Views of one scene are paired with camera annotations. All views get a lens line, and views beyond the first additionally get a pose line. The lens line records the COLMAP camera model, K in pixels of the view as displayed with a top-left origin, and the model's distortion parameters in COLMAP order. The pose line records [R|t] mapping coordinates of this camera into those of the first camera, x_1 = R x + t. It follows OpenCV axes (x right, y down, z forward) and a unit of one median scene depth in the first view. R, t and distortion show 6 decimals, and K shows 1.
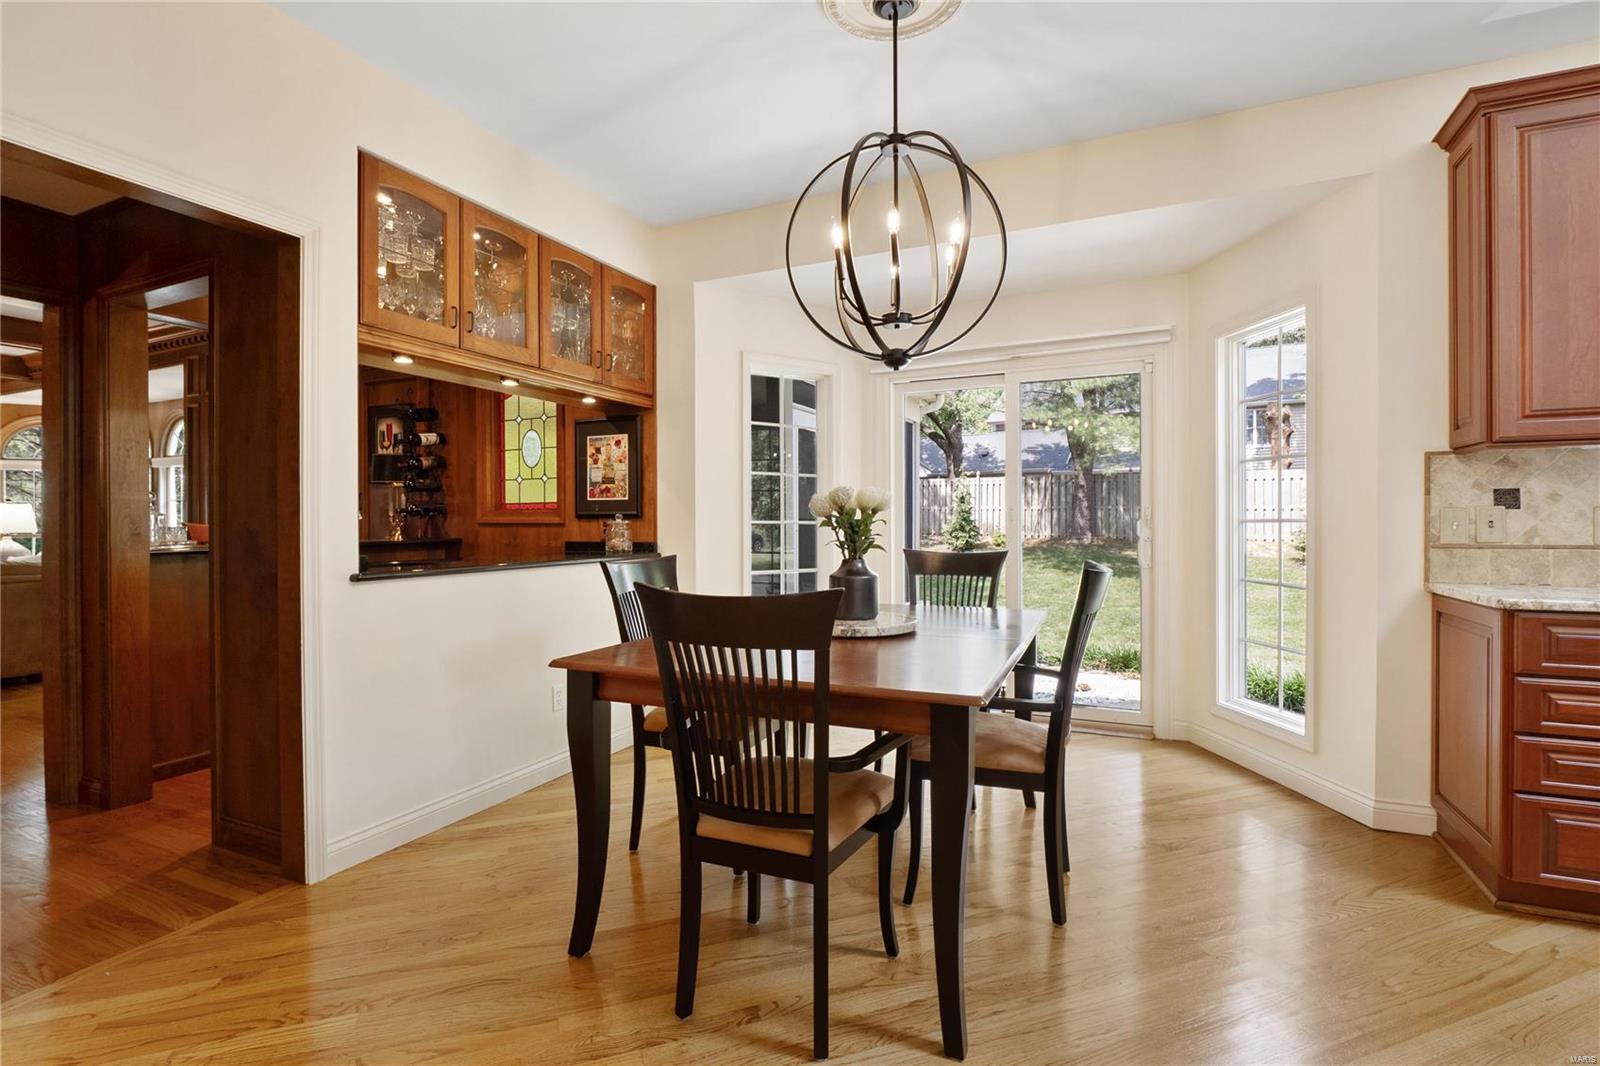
lens RADIAL K [[765.2, 0, 793.1], [0, 765.2, 530.4], [0, 0, 1]] dist [-0.005638, -0.003818]
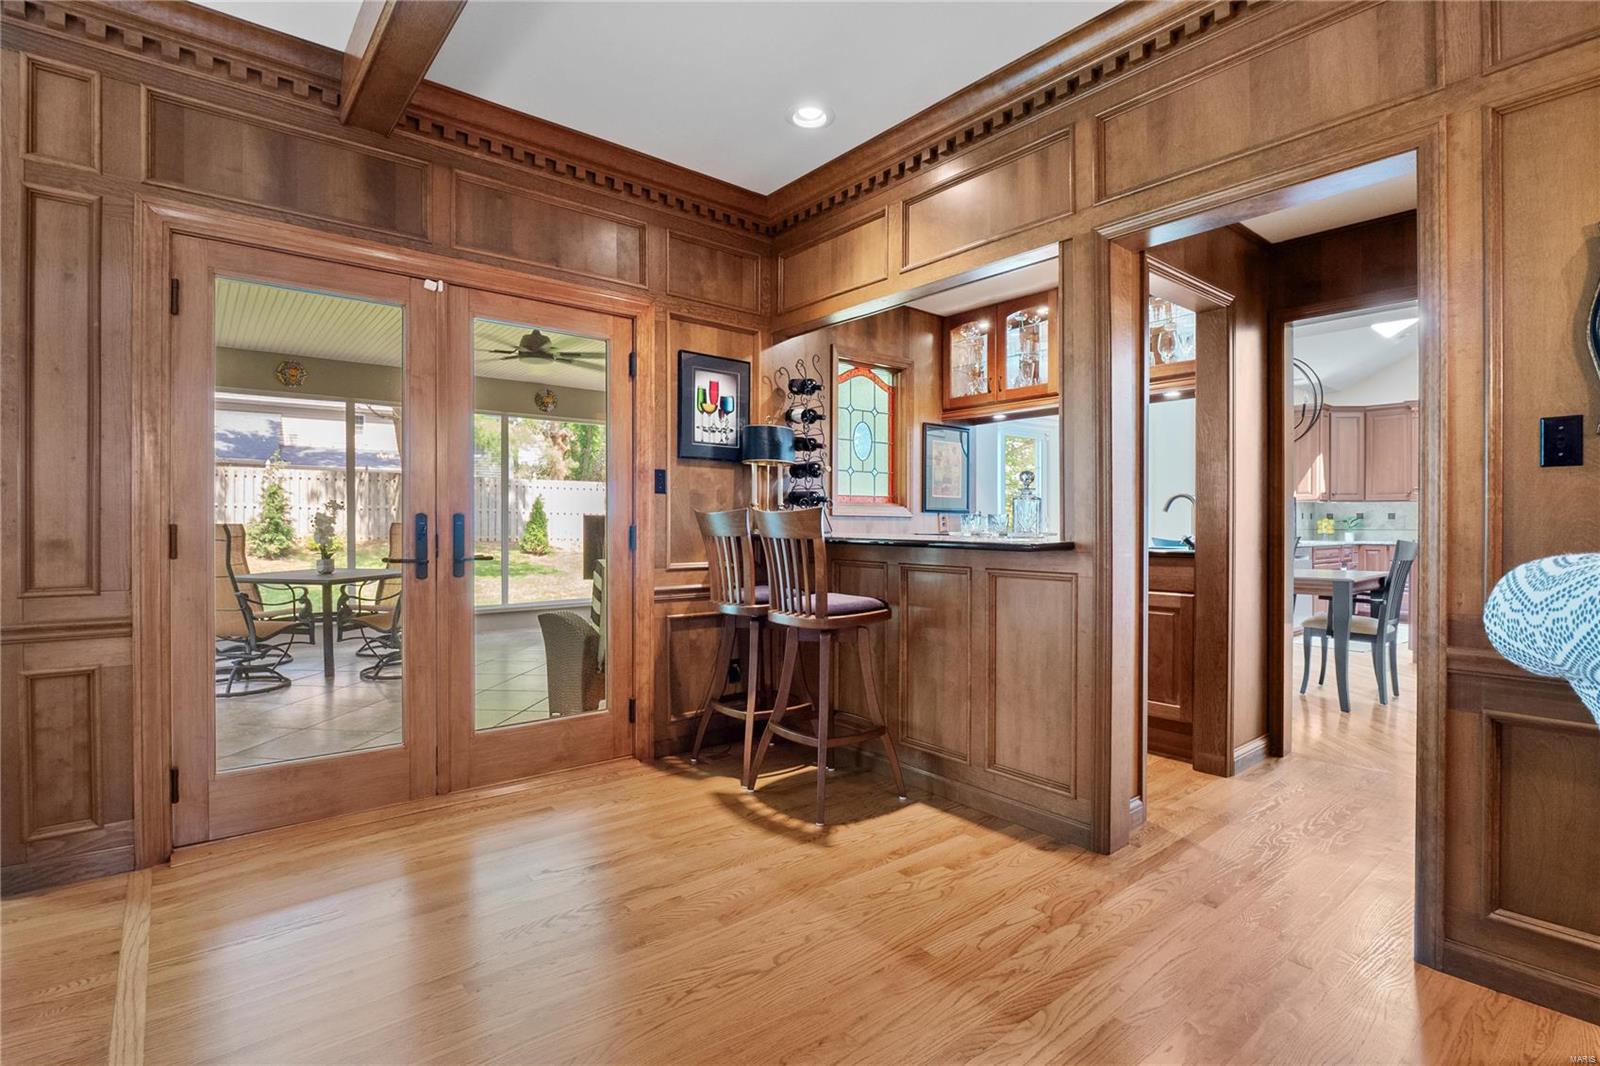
lens RADIAL K [[765.2, 0, 793.1], [0, 765.2, 533.5], [0, 0, 1]] dist [-0.005638, -0.003818]
pose [[0.414761, -0.006138, 0.909910, -1.306926], [0.008392, 0.999961, 0.002921, 0.008957], [-0.909892, 0.006424, 0.414796, 0.690053]]
